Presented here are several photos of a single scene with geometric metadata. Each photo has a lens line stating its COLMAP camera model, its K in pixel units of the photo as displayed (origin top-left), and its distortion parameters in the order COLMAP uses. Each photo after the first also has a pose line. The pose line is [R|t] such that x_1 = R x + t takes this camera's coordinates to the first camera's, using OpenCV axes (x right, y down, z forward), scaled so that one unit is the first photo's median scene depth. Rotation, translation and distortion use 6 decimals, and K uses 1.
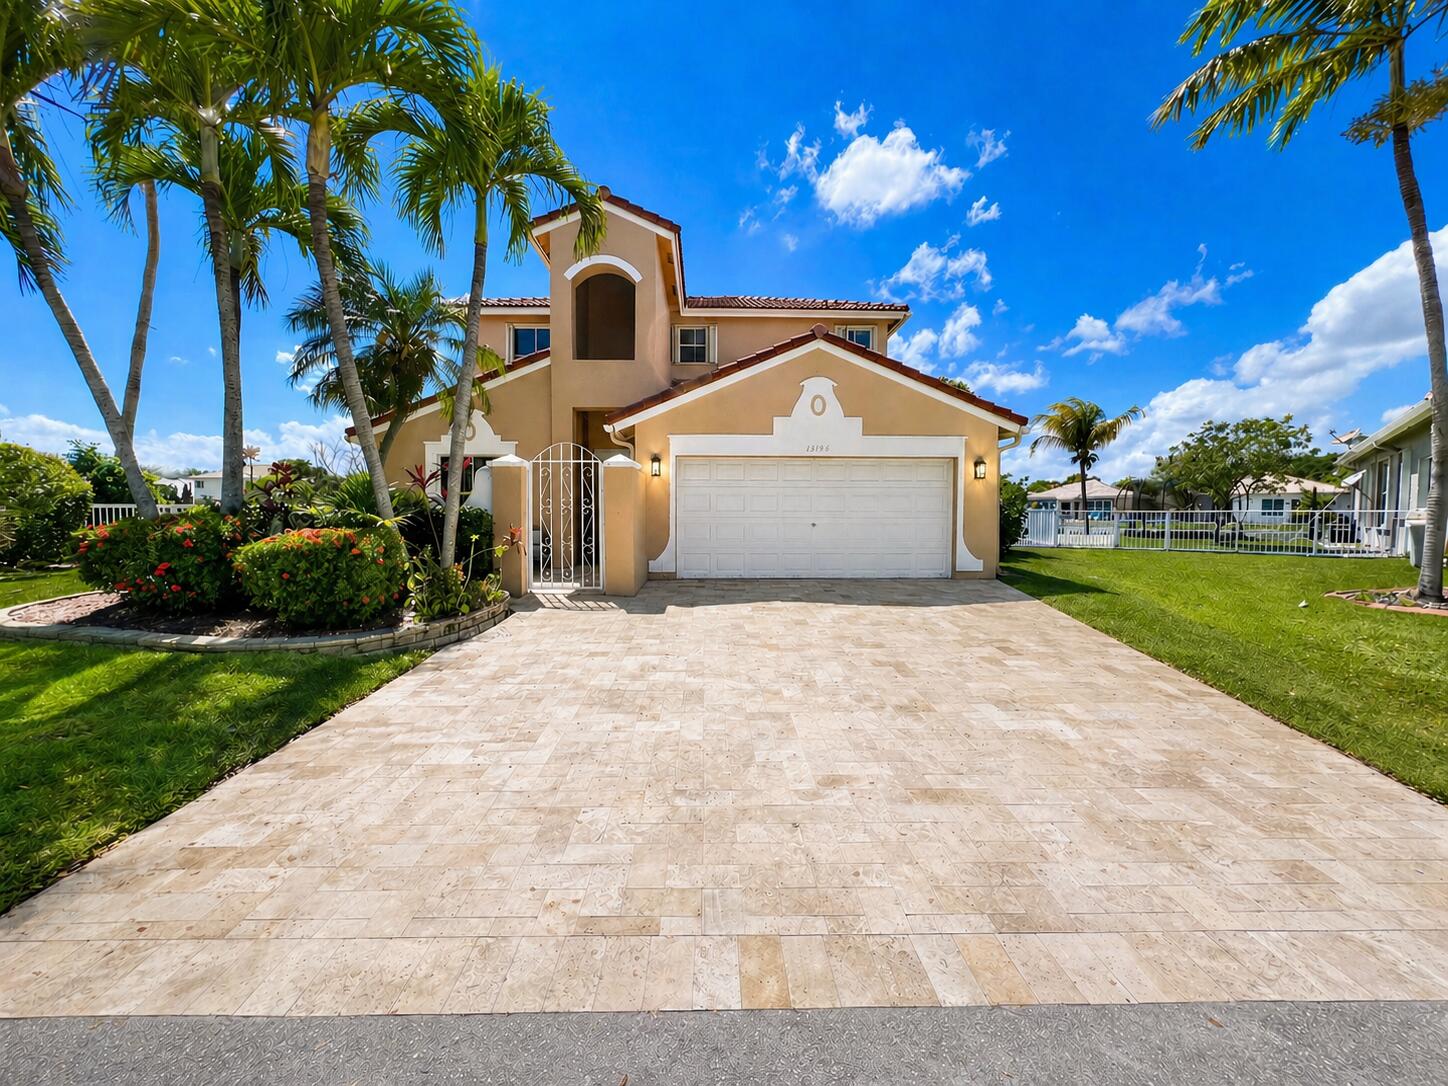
lens RADIAL K [[591.5, 0, 751.0], [0, 591.5, 551.7], [0, 0, 1]] dist [0.002158, 0.000236]
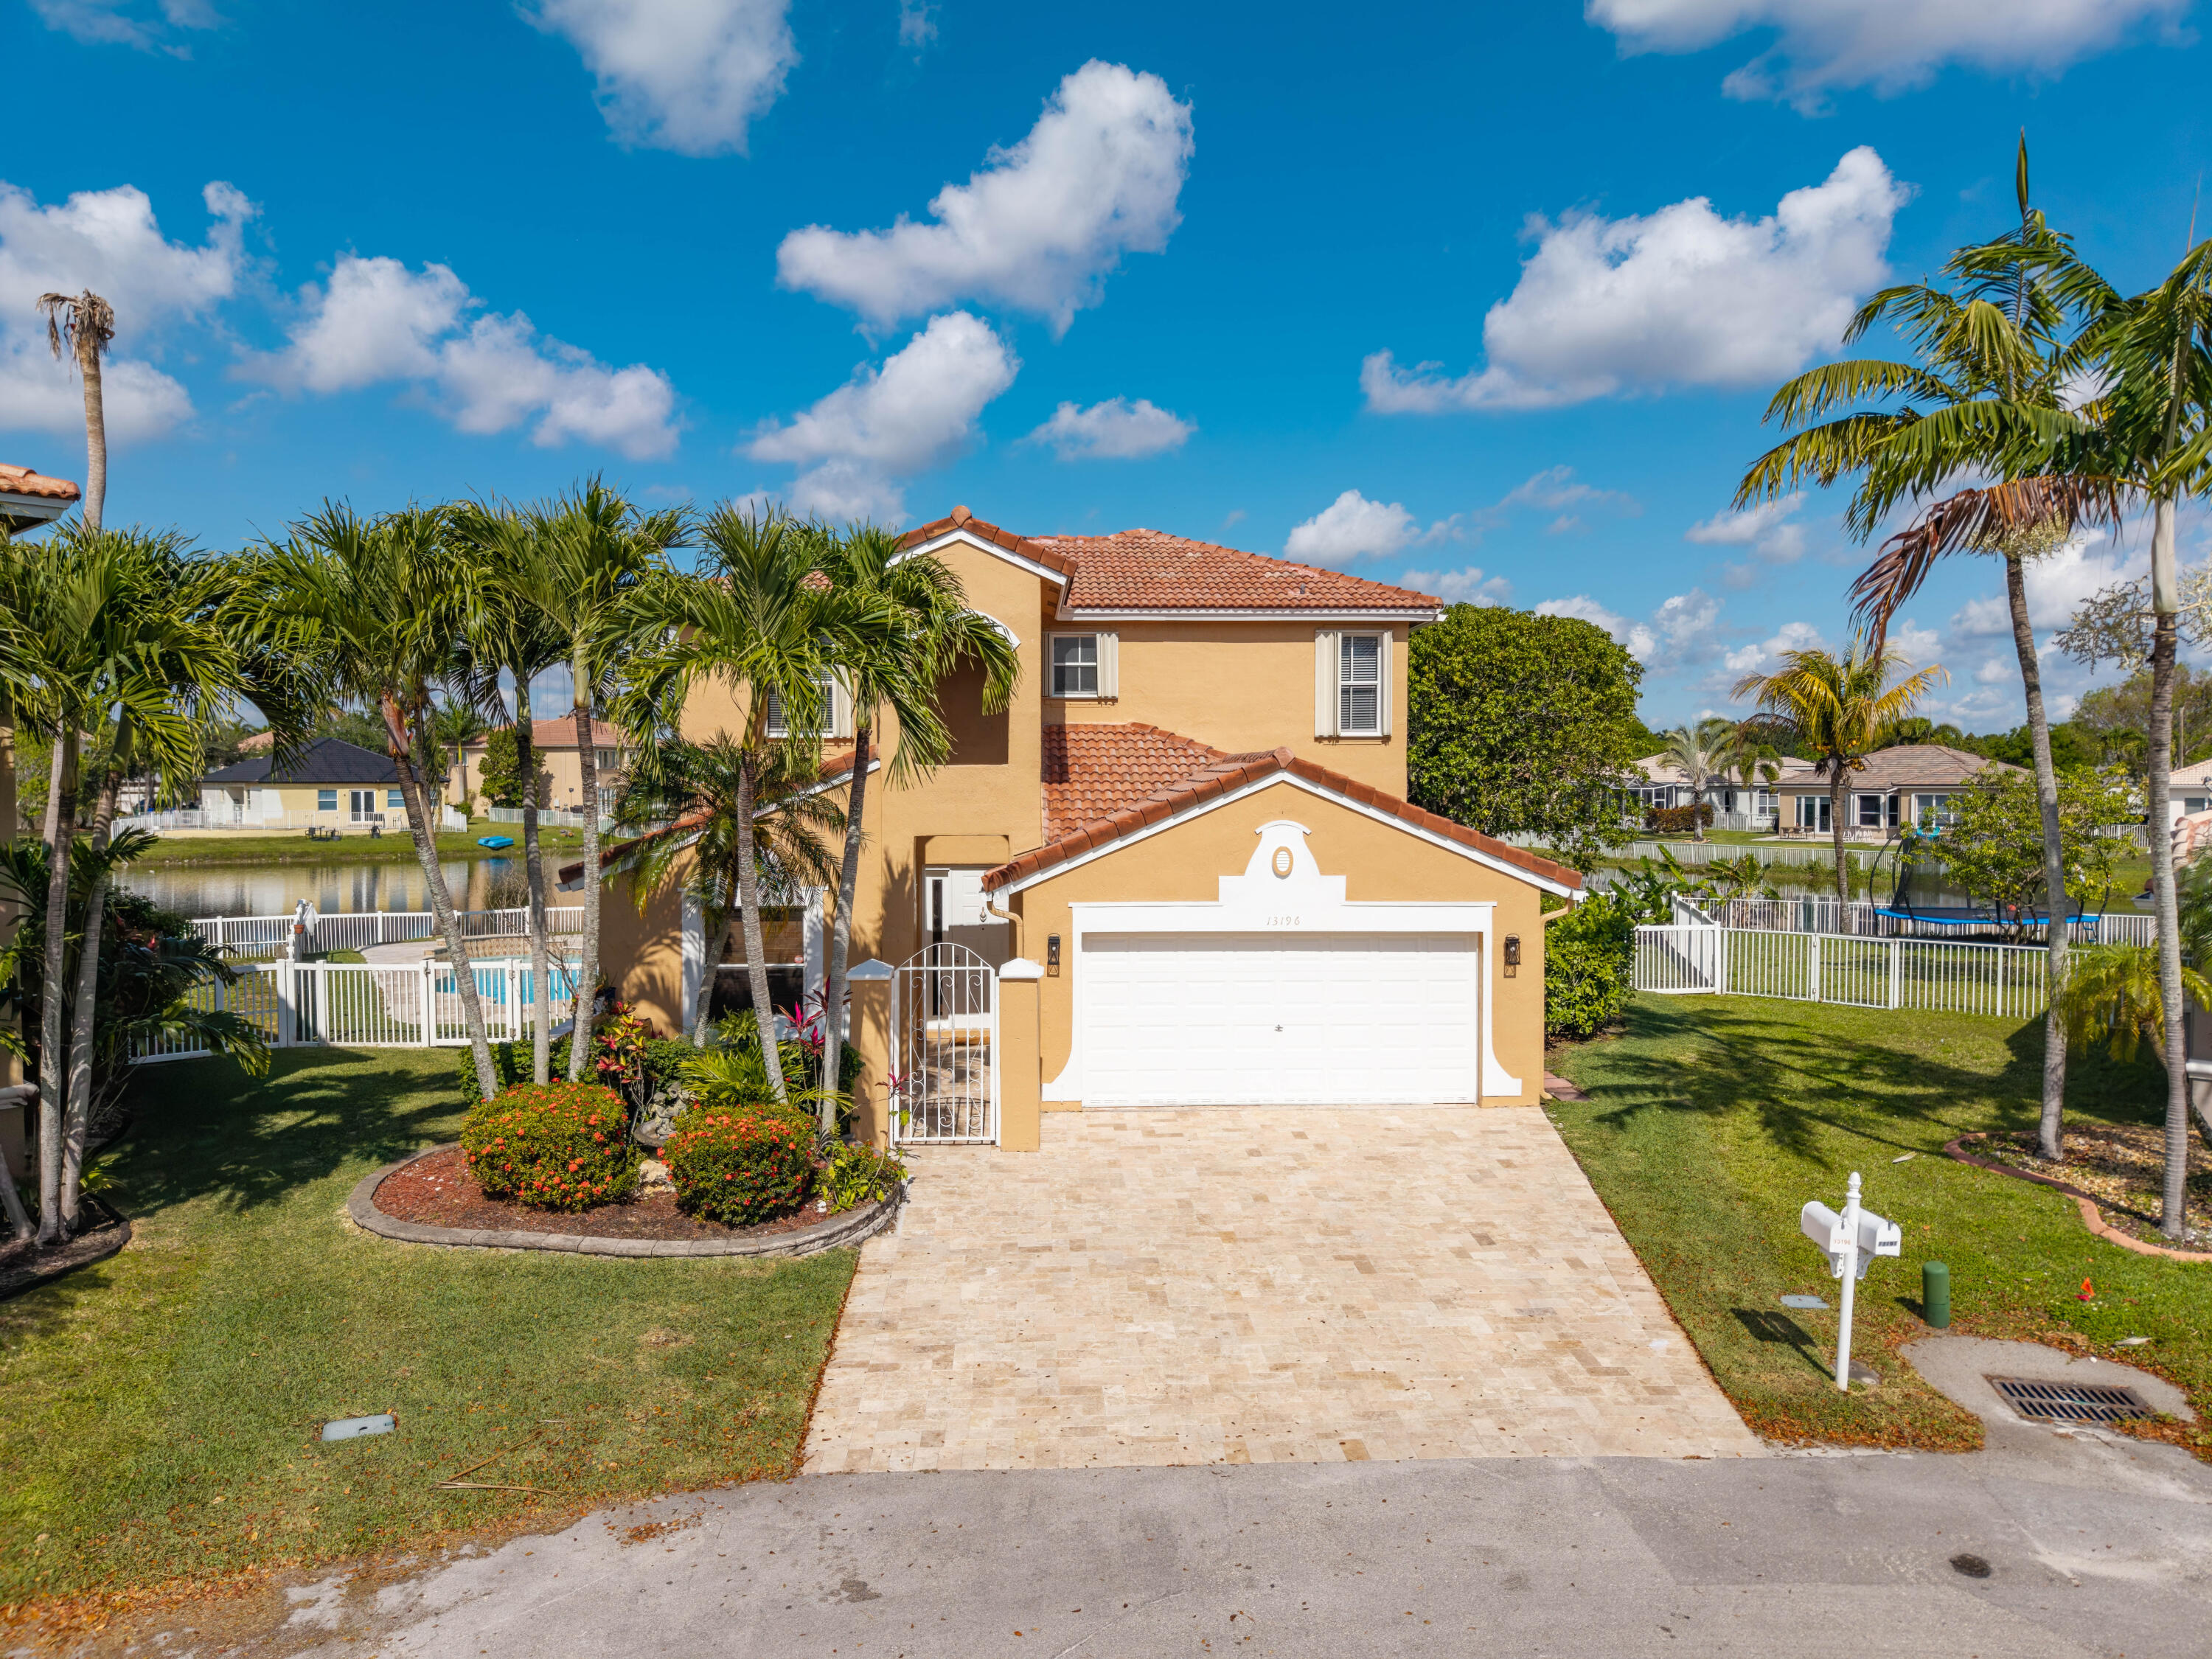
lens RADIAL K [[1520.4, 0, 1172.4], [0, 1520.4, 805.9], [0, 0, 1]] dist [0.054105, -0.000716]
pose [[0.999746, -0.006174, 0.021691, -0.057206], [0.007041, 0.999170, -0.040118, -0.239821], [-0.021425, 0.040260, 0.998959, -0.809077]]
